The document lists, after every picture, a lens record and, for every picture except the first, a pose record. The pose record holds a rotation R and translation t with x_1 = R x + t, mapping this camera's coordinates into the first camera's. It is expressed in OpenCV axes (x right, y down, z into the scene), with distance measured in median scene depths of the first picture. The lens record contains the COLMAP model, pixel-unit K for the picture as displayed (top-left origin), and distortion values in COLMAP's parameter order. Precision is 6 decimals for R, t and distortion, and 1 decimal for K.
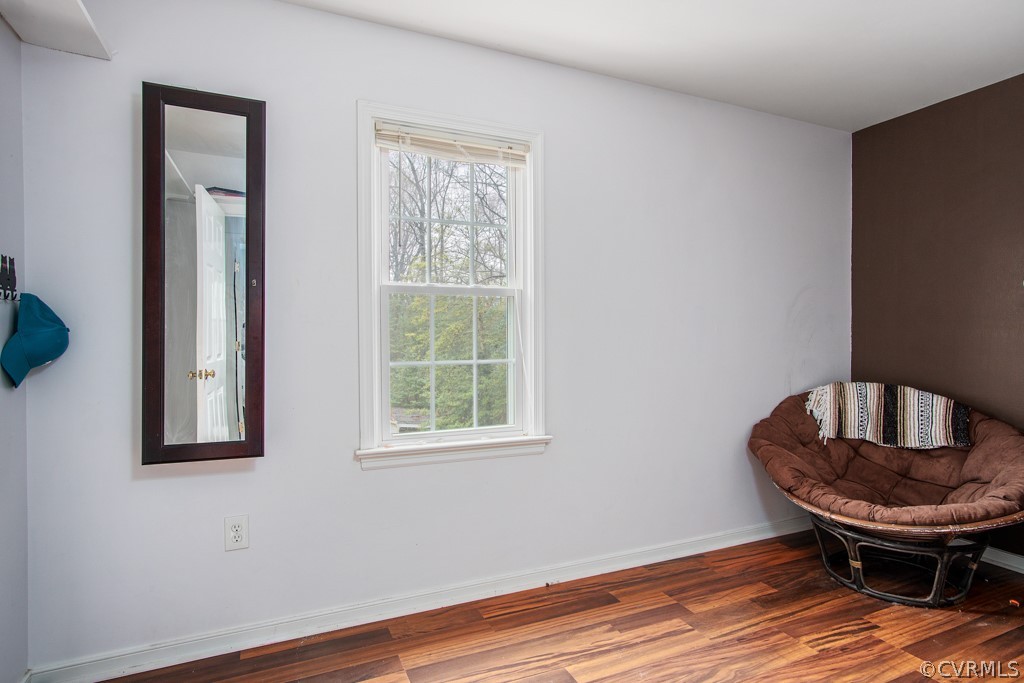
lens RADIAL K [[541.8, 0, 510.7], [0, 541.8, 334.6], [0, 0, 1]] dist [-0.000798, 0.002638]
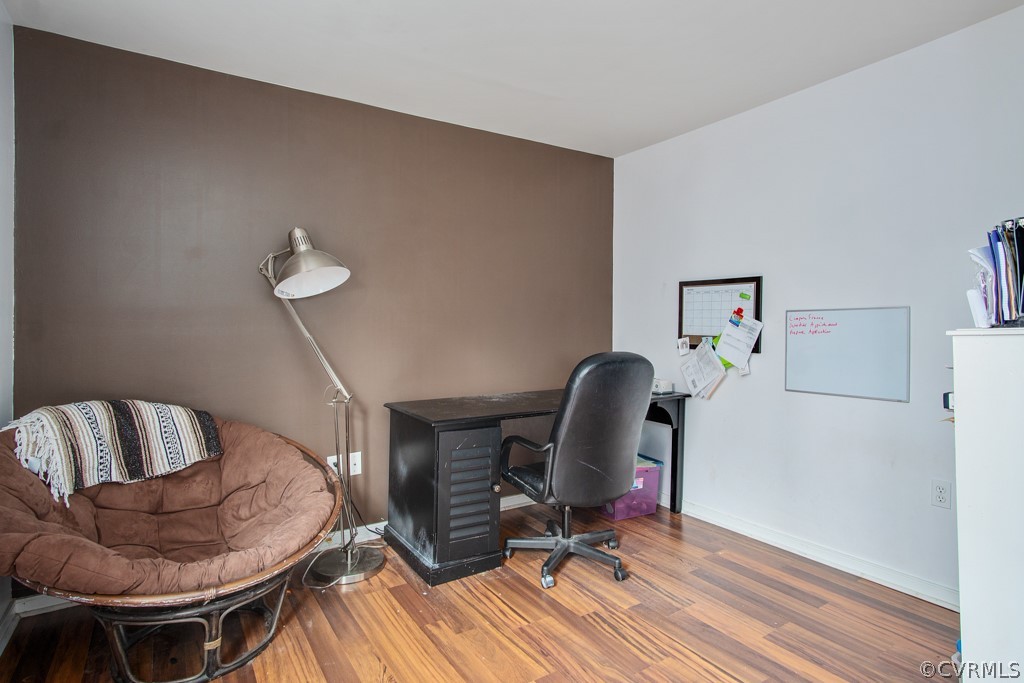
lens RADIAL K [[554.0, 0, 512.3], [0, 554.0, 319.9], [0, 0, 1]] dist [0.001073, 0.000837]
pose [[-0.187752, 0.023602, 0.981933, -0.167536], [0.001061, 0.999716, -0.023826, 0.000556], [-0.982216, -0.003432, -0.187724, 0.652415]]
